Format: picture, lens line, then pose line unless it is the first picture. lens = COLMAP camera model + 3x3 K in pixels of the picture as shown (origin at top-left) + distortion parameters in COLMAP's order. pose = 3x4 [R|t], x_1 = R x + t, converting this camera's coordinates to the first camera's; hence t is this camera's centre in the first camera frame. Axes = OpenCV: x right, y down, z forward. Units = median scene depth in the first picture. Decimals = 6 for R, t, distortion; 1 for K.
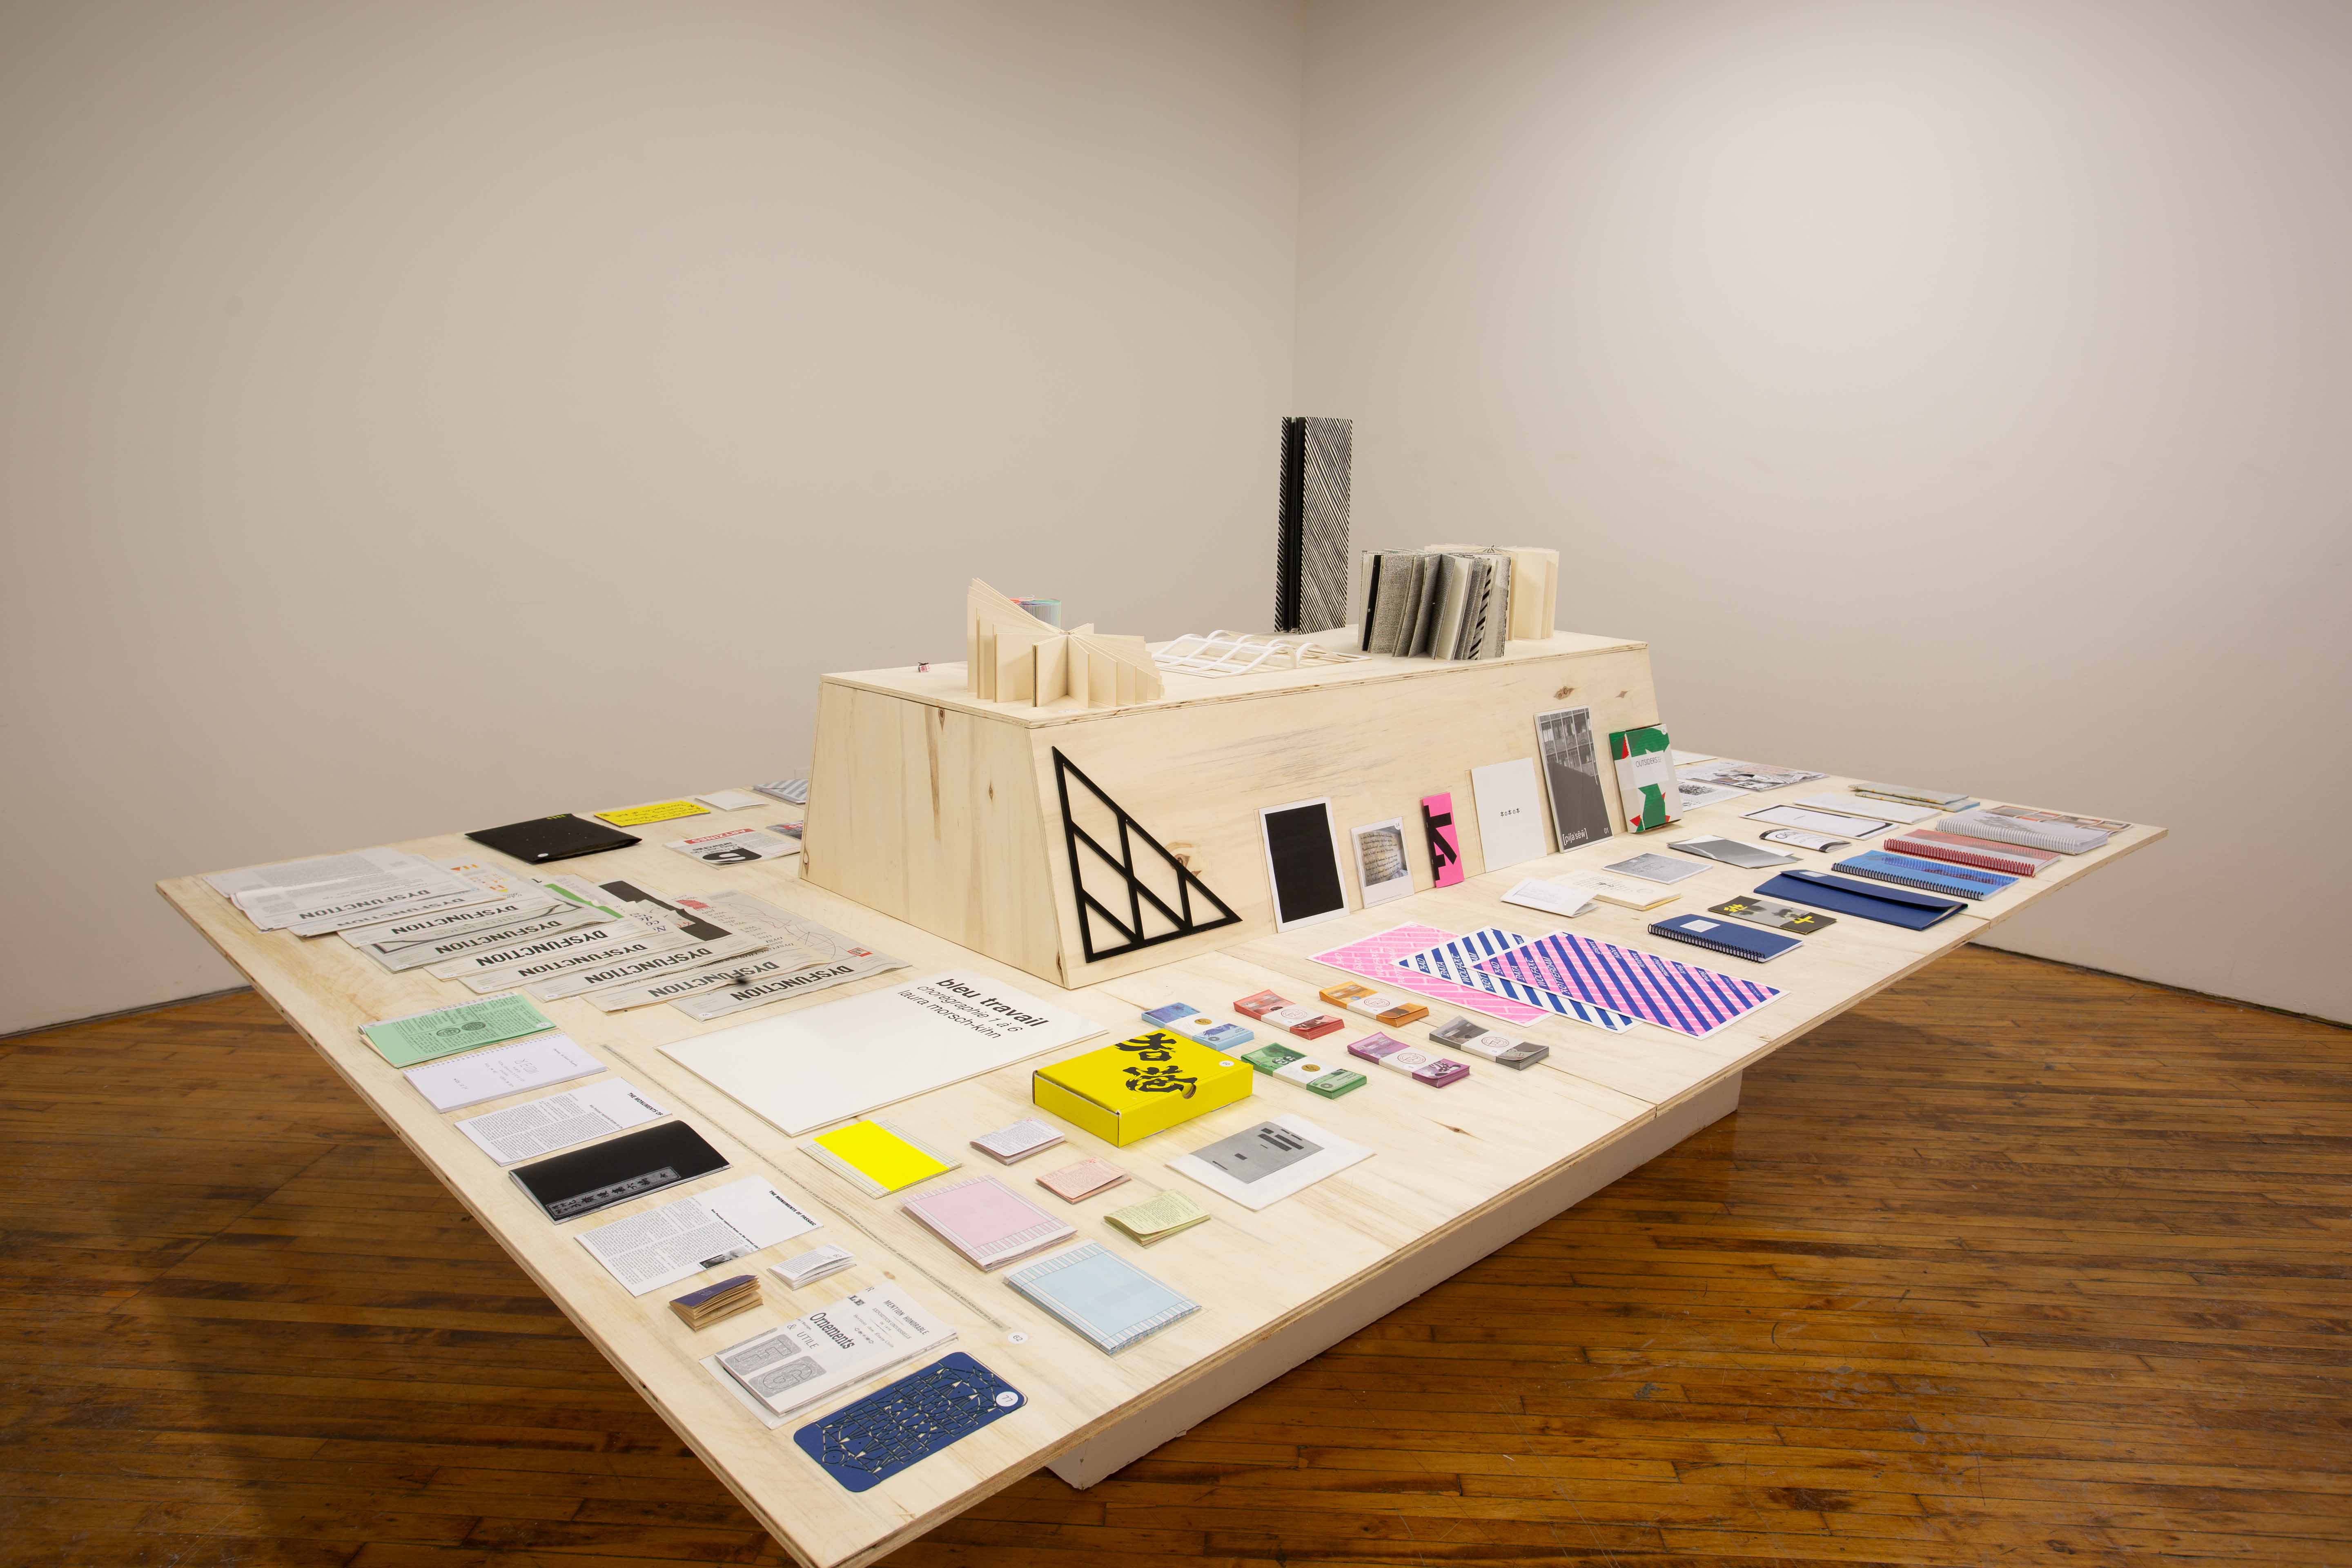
lens RADIAL K [[1526.2, 0, 1172.2], [0, 1526.2, 777.7], [0, 0, 1]] dist [-0.072945, 0.075878]
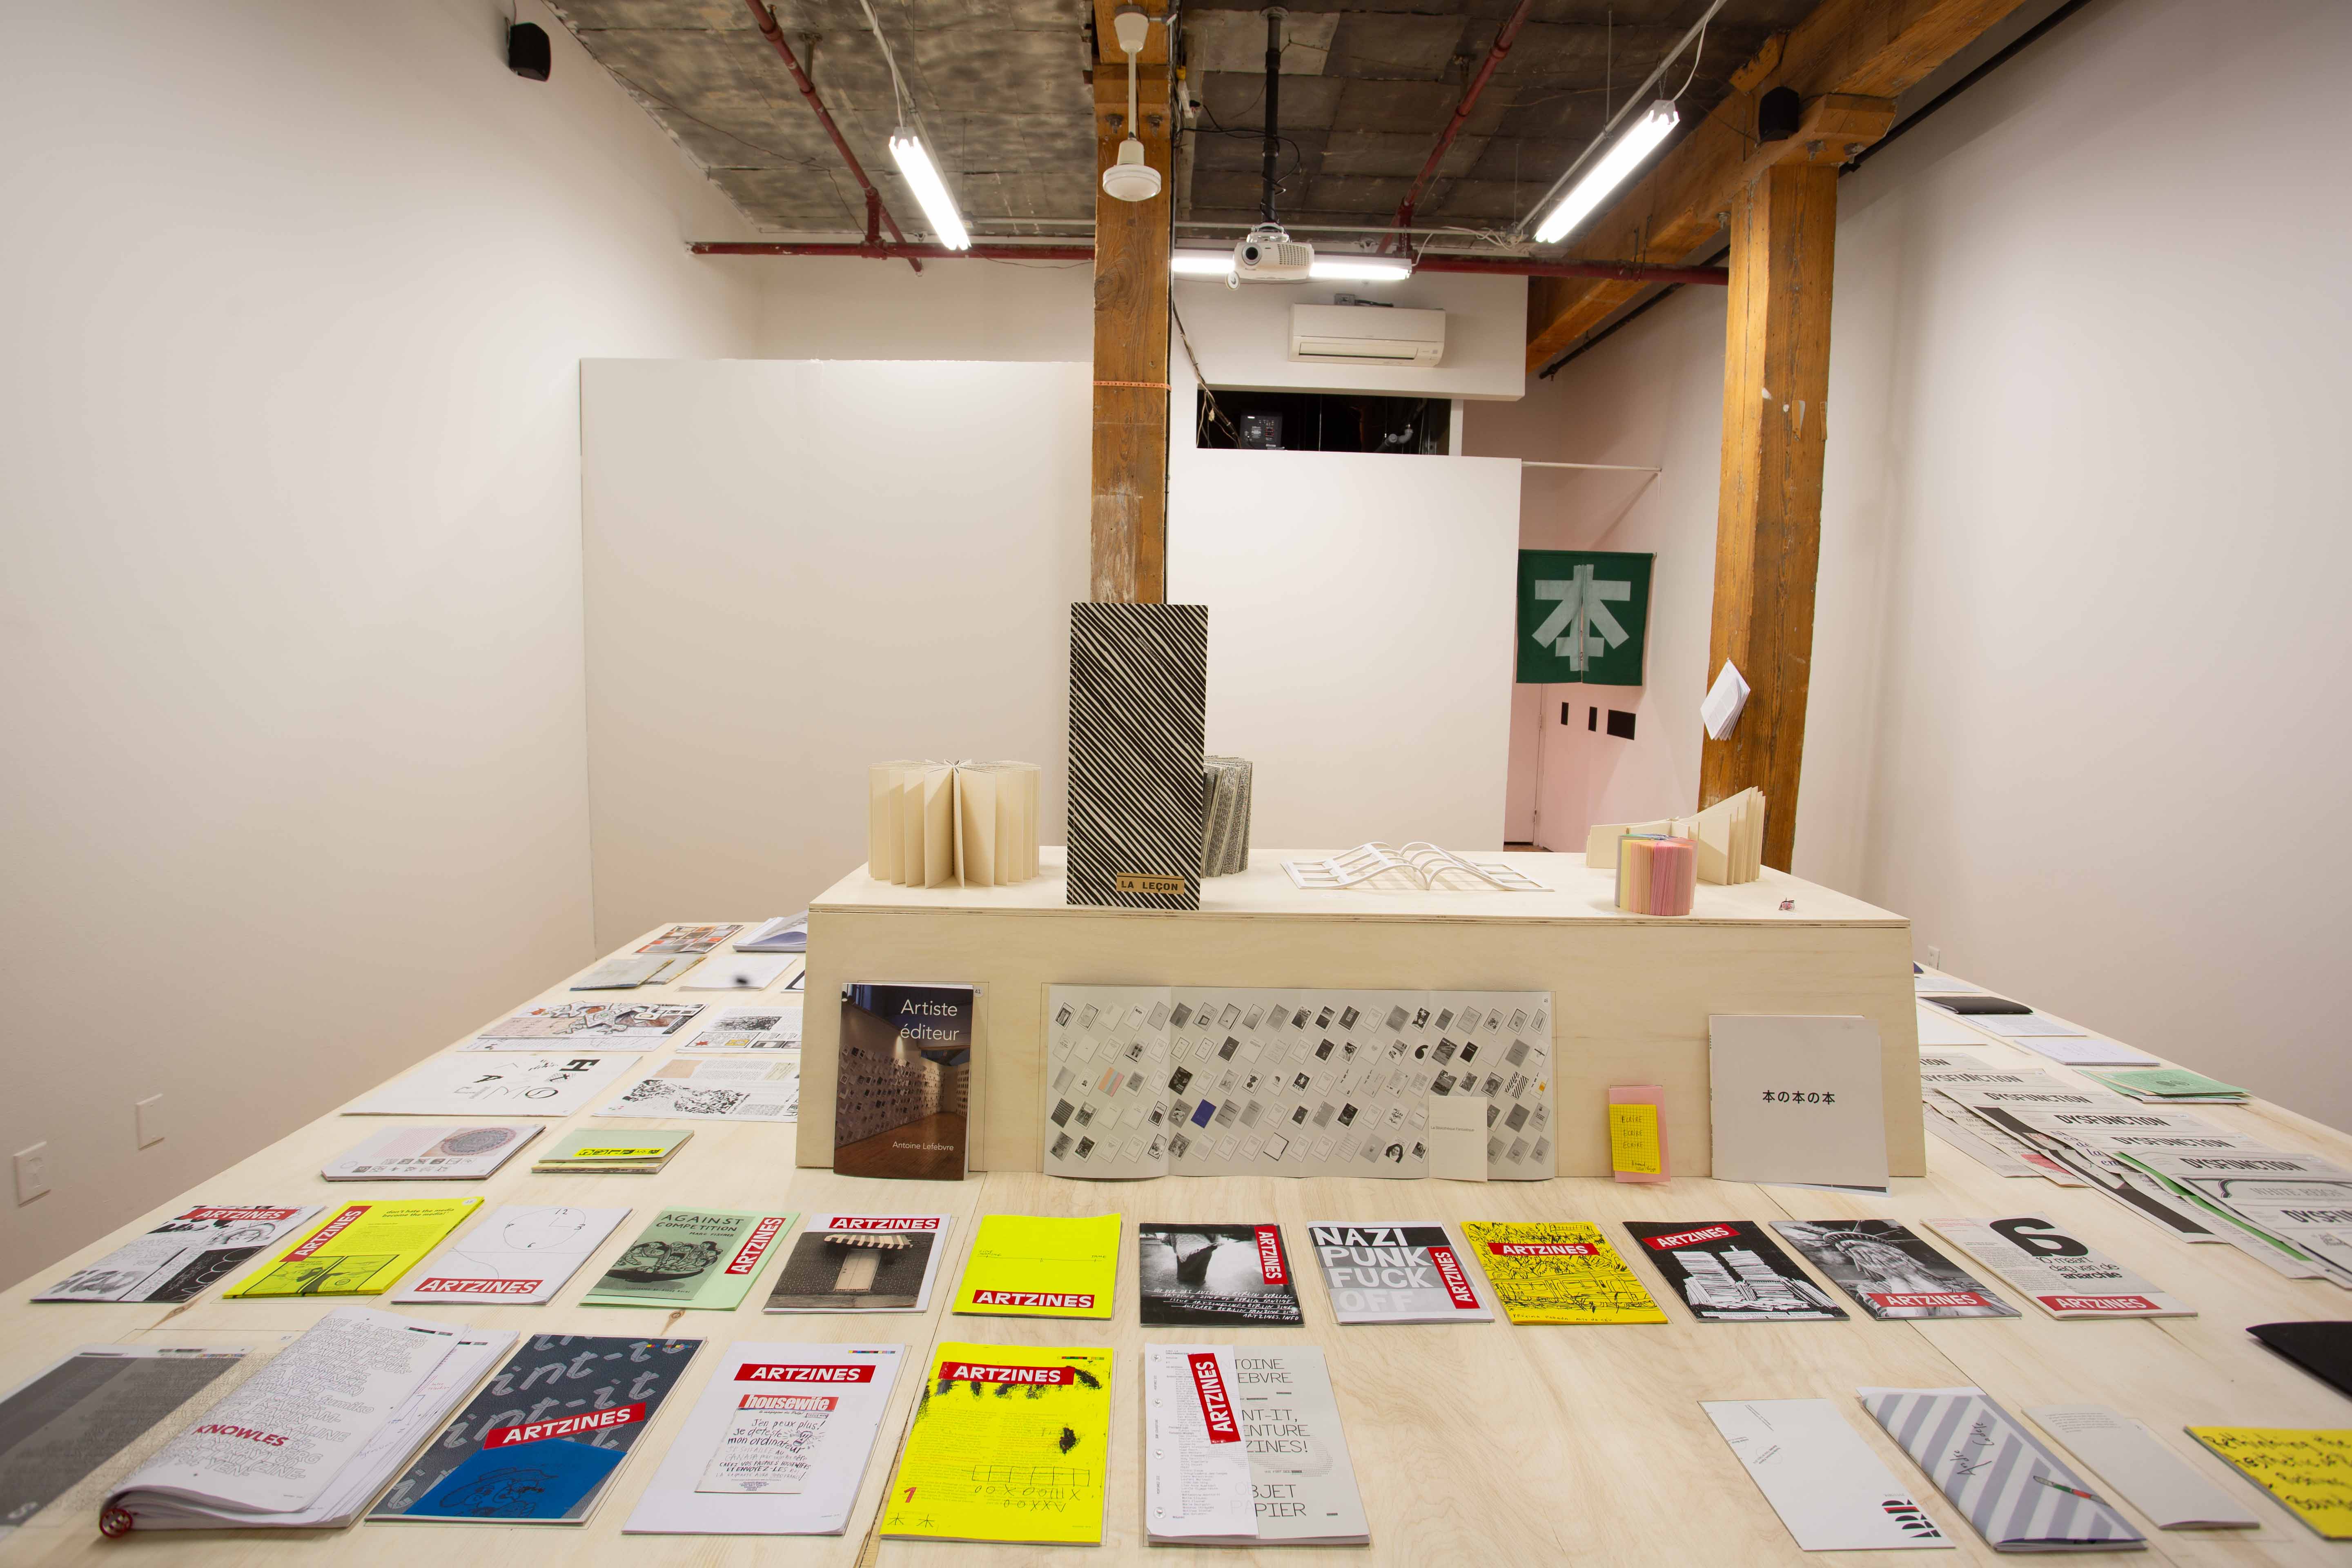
lens RADIAL K [[1139.8, 0, 1176.0], [0, 1139.8, 784.0], [0, 0, 1]] dist [-0.077370, 0.033158]
pose [[-0.733776, -0.114251, 0.669716, -0.372470], [0.106047, 0.954415, 0.279010, -0.413579], [-0.671064, 0.275752, -0.688210, 1.873685]]
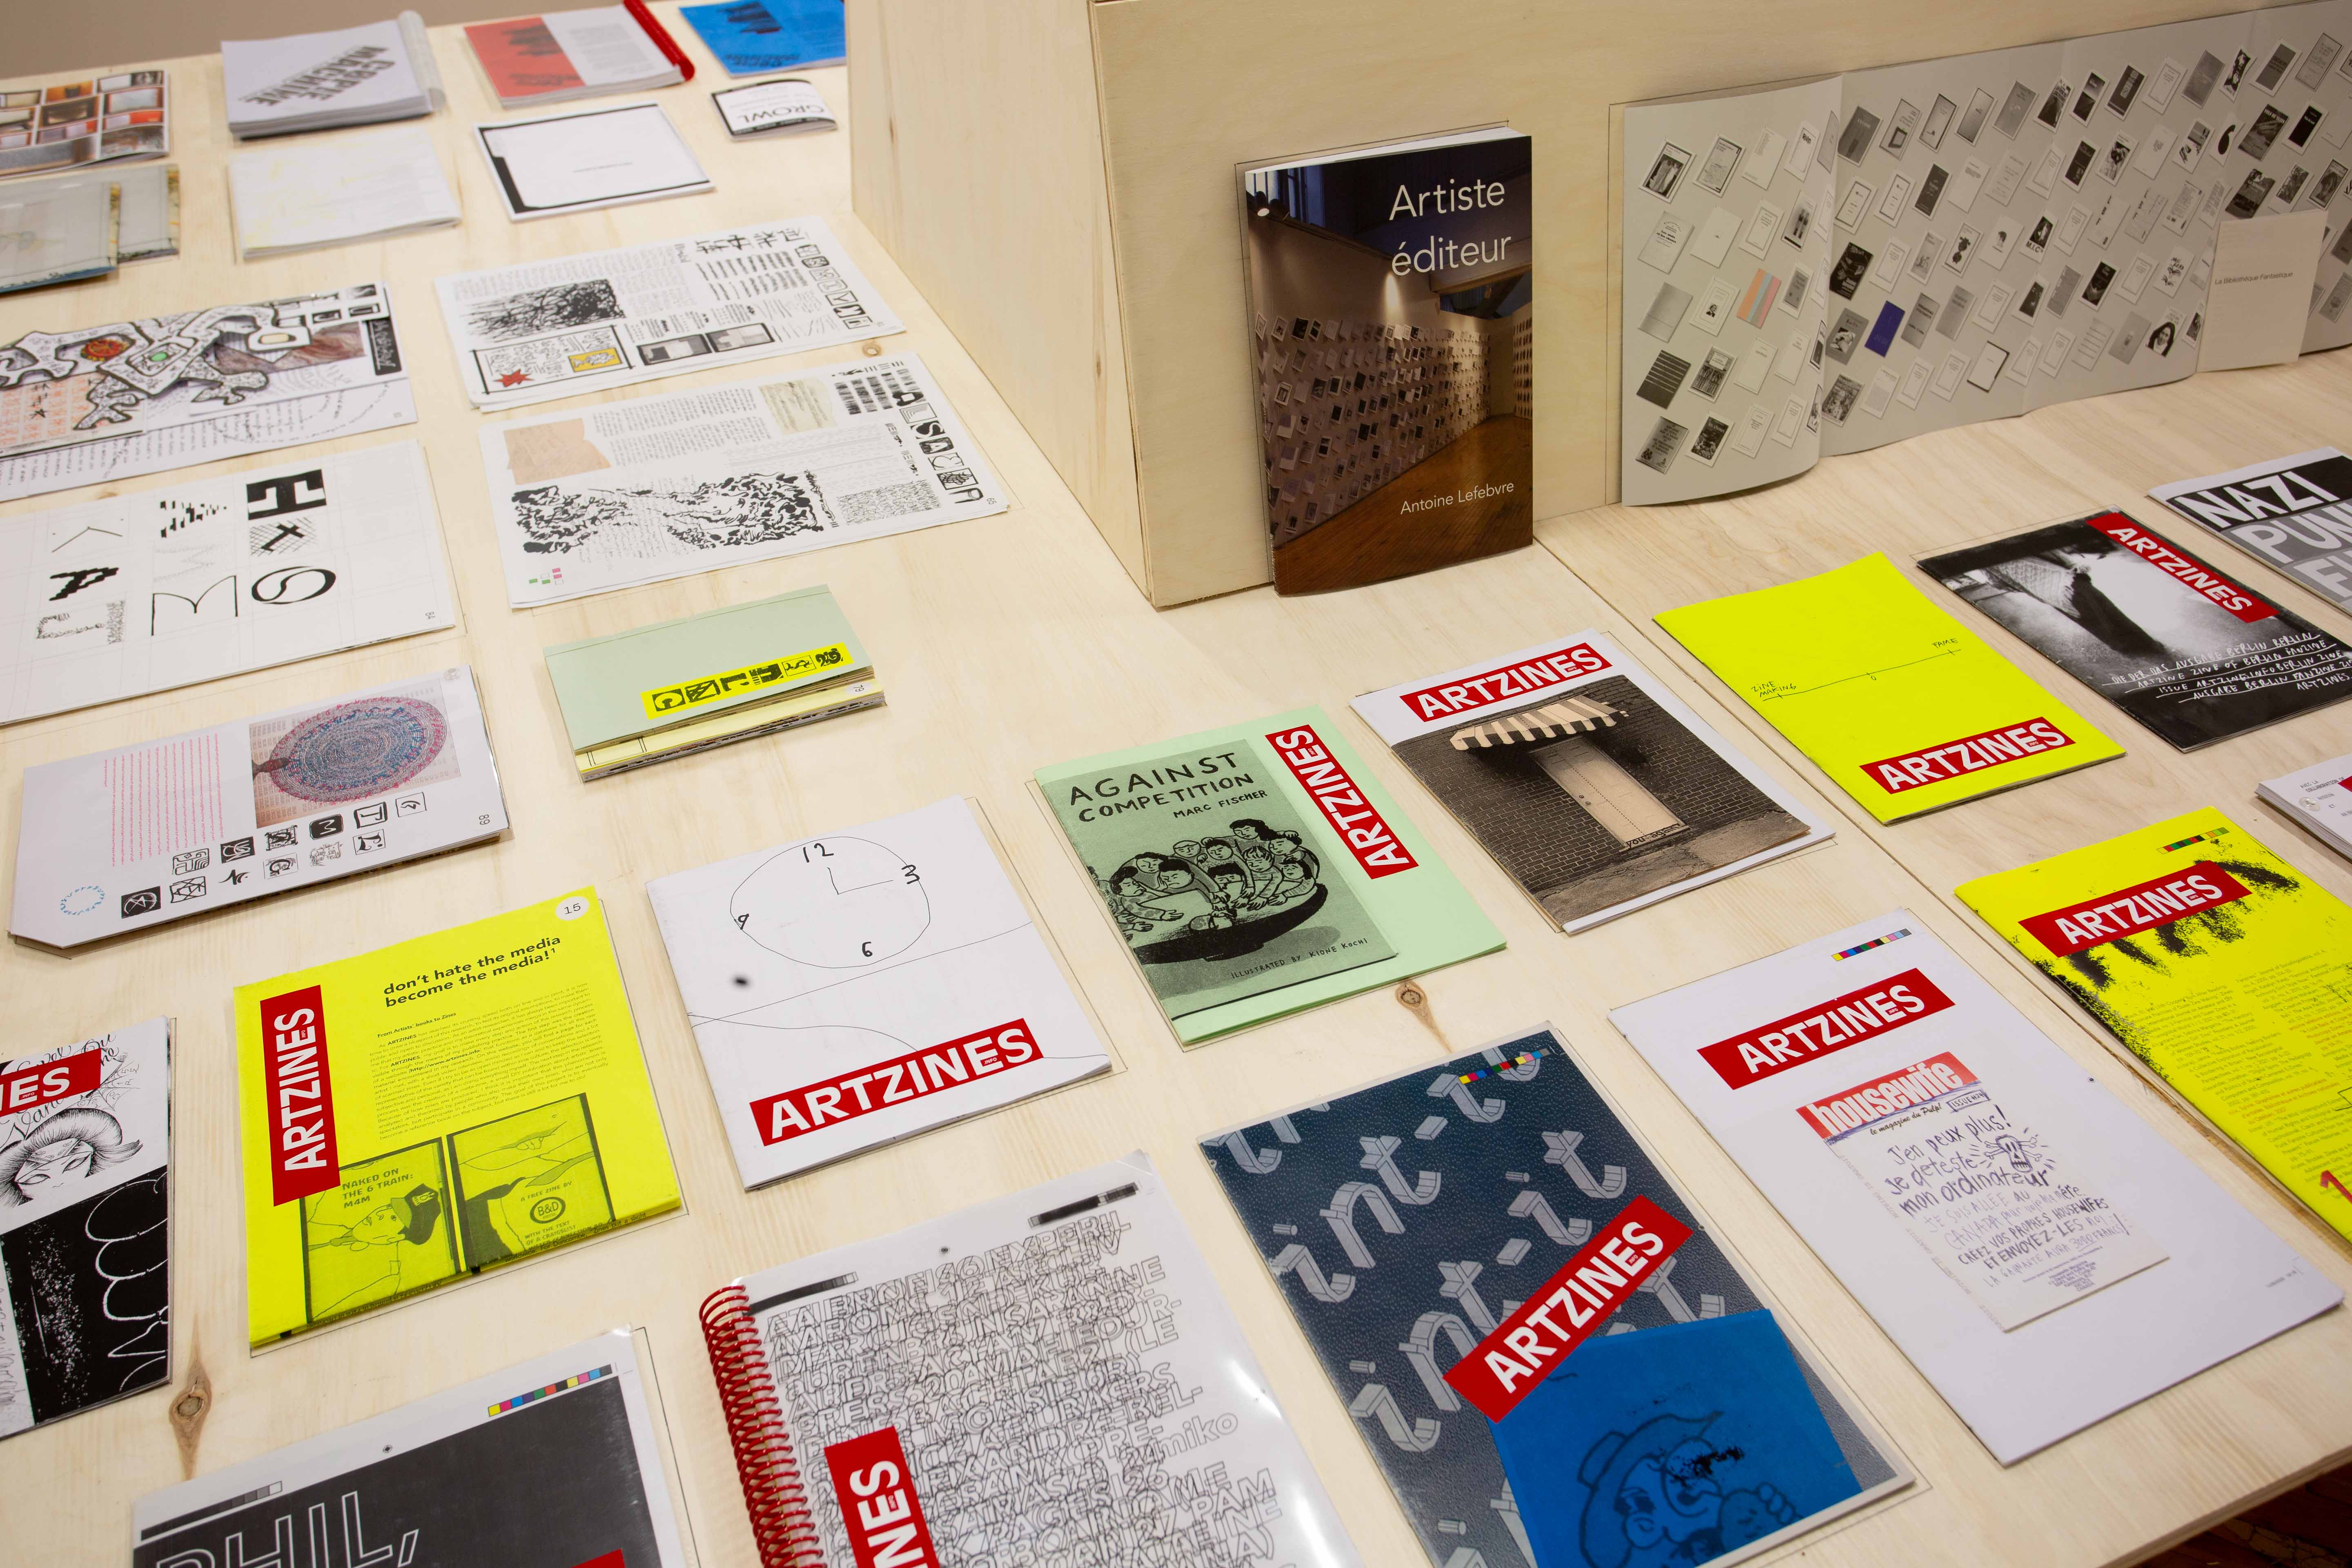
lens RADIAL K [[1829.9, 0, 1173.9], [0, 1829.9, 791.1], [0, 0, 1]] dist [-0.030353, 0.060494]
pose [[-0.938575, -0.238935, 0.248972, 0.095419], [0.043516, 0.633788, 0.772282, -0.381489], [-0.342321, 0.735679, -0.584460, 1.954540]]
